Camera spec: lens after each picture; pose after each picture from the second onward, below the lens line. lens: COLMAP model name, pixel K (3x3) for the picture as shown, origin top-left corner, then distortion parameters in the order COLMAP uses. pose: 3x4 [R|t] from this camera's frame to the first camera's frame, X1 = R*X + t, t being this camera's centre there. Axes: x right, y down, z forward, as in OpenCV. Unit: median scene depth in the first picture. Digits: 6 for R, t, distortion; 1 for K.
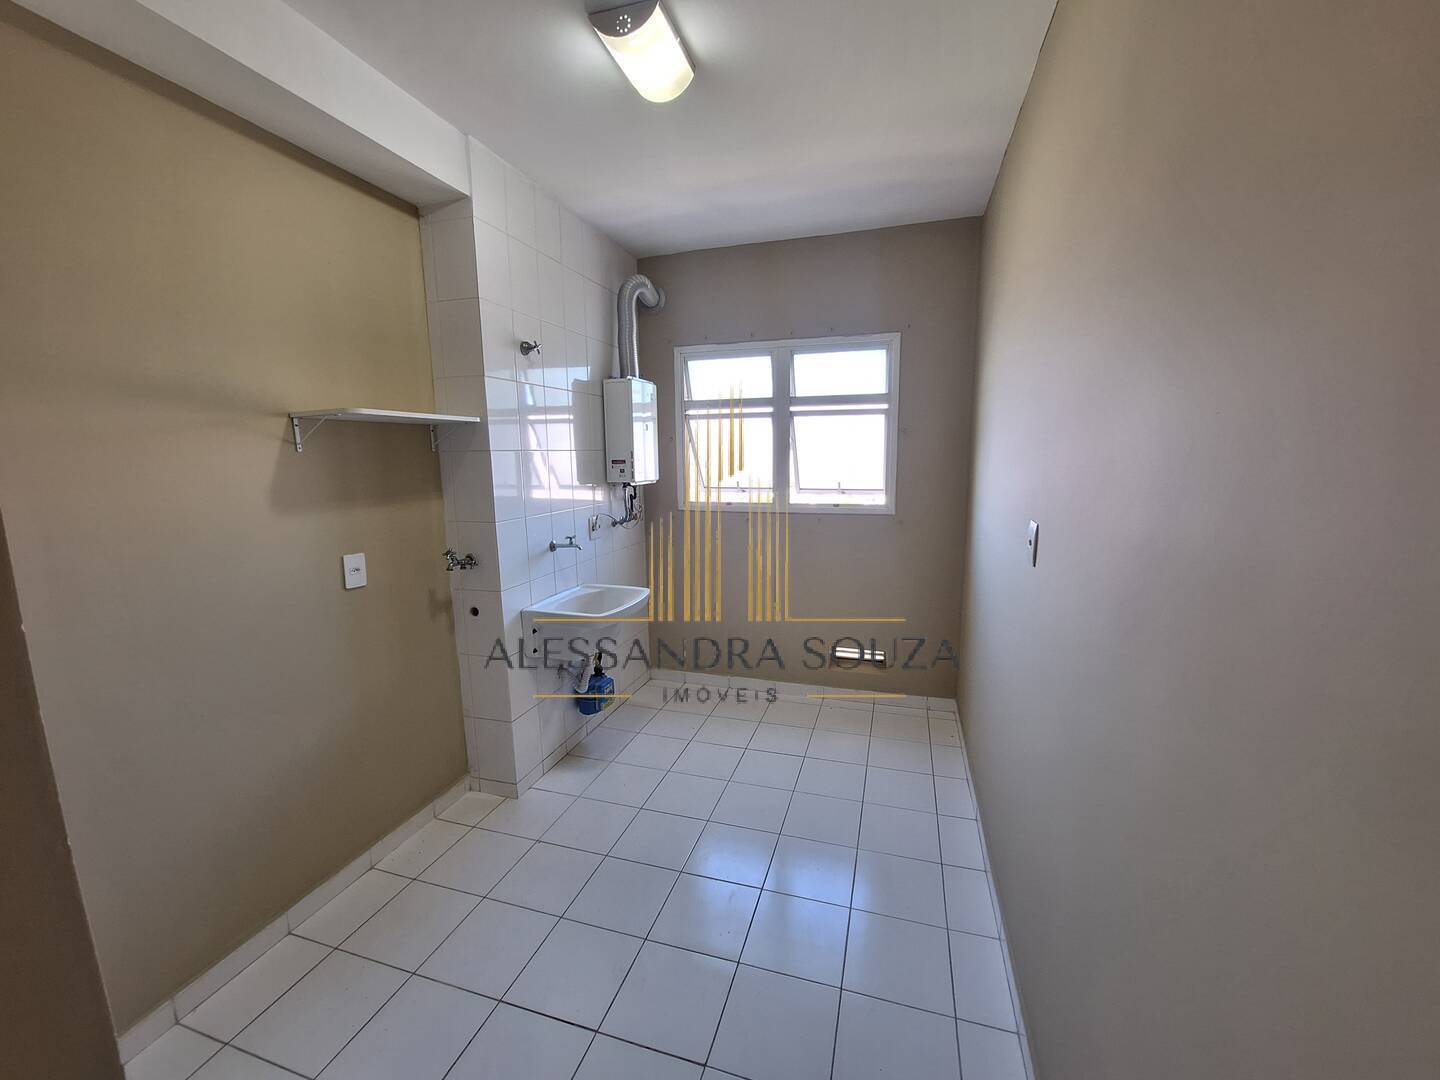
lens RADIAL K [[565.7, 0, 724.1], [0, 565.7, 542.2], [0, 0, 1]] dist [-0.010968, 0.002408]
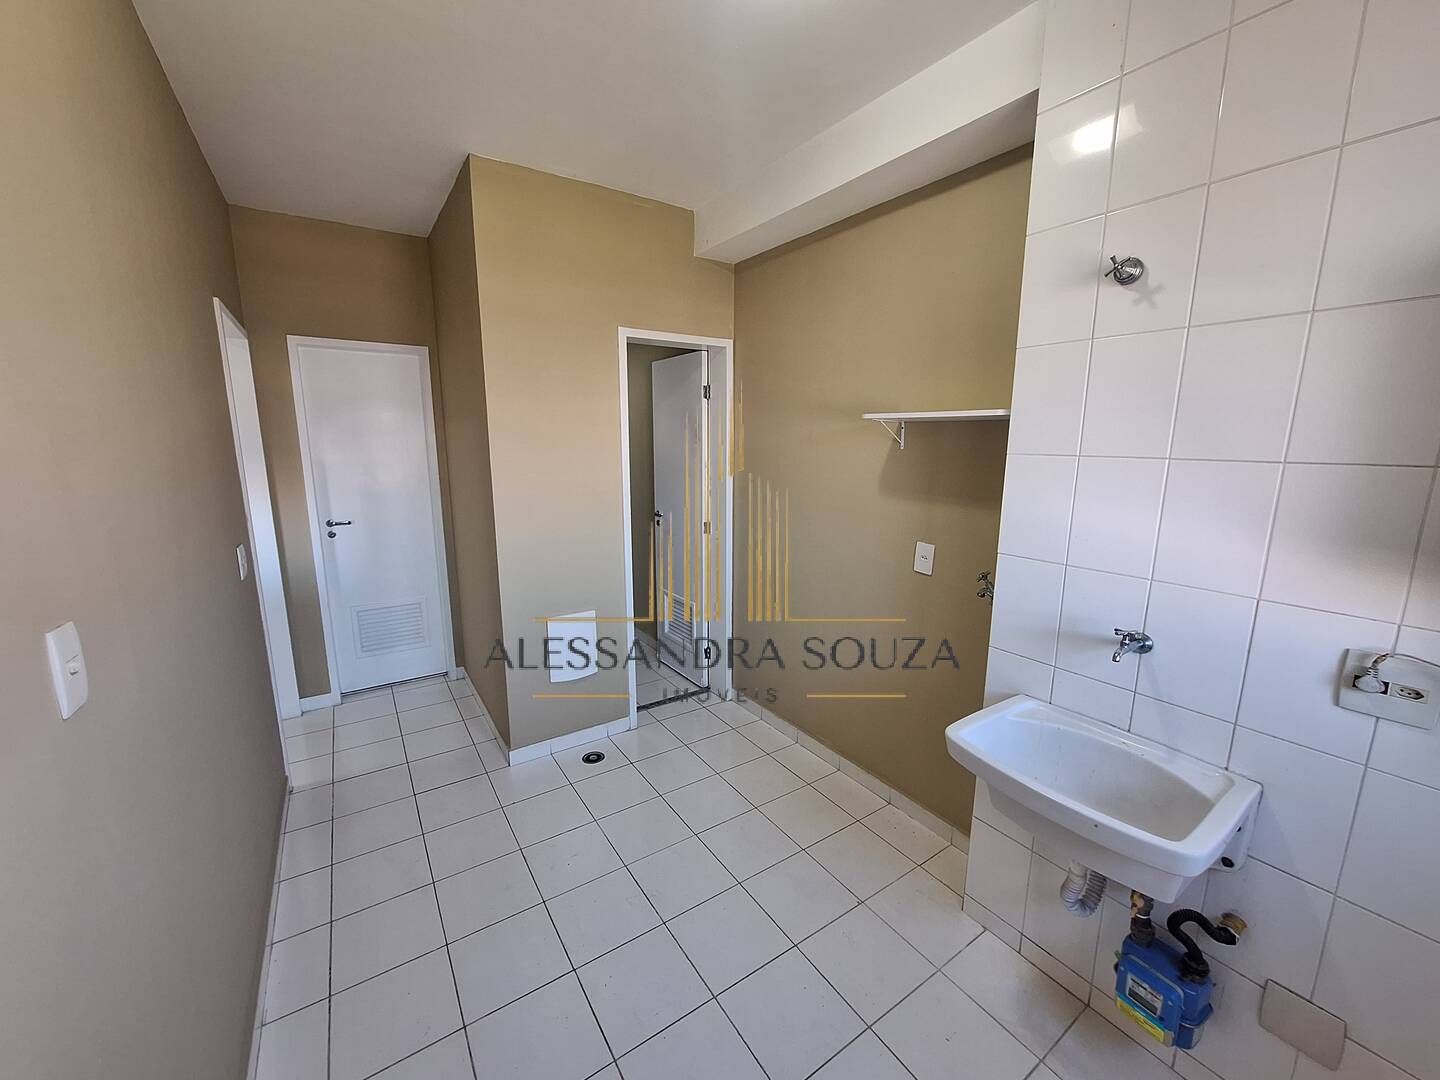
lens RADIAL K [[565.7, 0, 722.4], [0, 565.7, 538.3], [0, 0, 1]] dist [-0.010968, 0.002408]
pose [[-0.628217, 0.143214, -0.764743, 0.430077], [-0.122381, 0.952488, 0.278907, -0.248335], [0.768353, 0.268805, -0.580843, 1.346654]]
